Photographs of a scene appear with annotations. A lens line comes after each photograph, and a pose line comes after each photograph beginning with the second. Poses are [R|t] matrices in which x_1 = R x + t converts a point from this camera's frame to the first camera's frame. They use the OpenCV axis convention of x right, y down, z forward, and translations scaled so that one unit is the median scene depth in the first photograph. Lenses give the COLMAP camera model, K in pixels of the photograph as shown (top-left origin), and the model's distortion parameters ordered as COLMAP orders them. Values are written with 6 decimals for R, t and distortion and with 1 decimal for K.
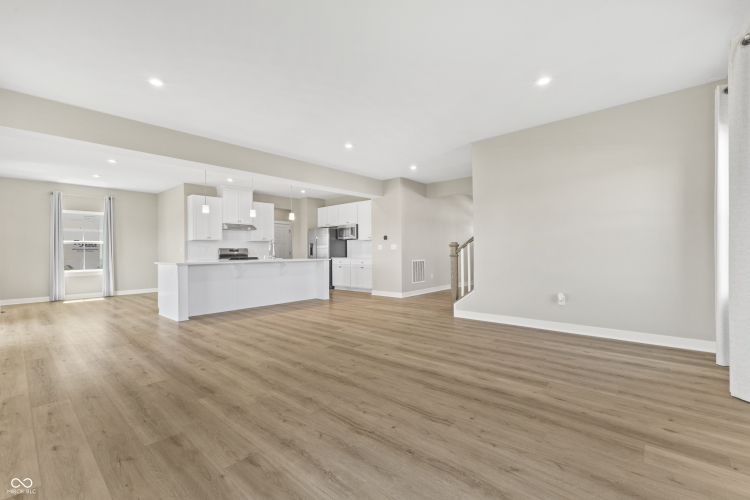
lens RADIAL K [[323.8, 0, 373.7], [0, 323.8, 251.0], [0, 0, 1]] dist [0.008617, -0.001106]
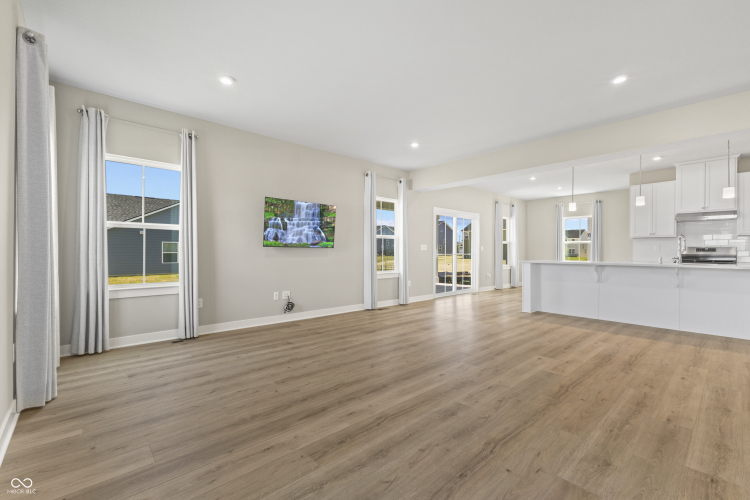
lens RADIAL K [[323.8, 0, 372.0], [0, 323.8, 252.1], [0, 0, 1]] dist [0.008617, -0.001106]
pose [[-0.112754, 0.010904, -0.993563, 0.943841], [-0.002029, 0.999935, 0.011204, -0.008611], [0.993621, 0.003279, -0.112724, 0.966135]]
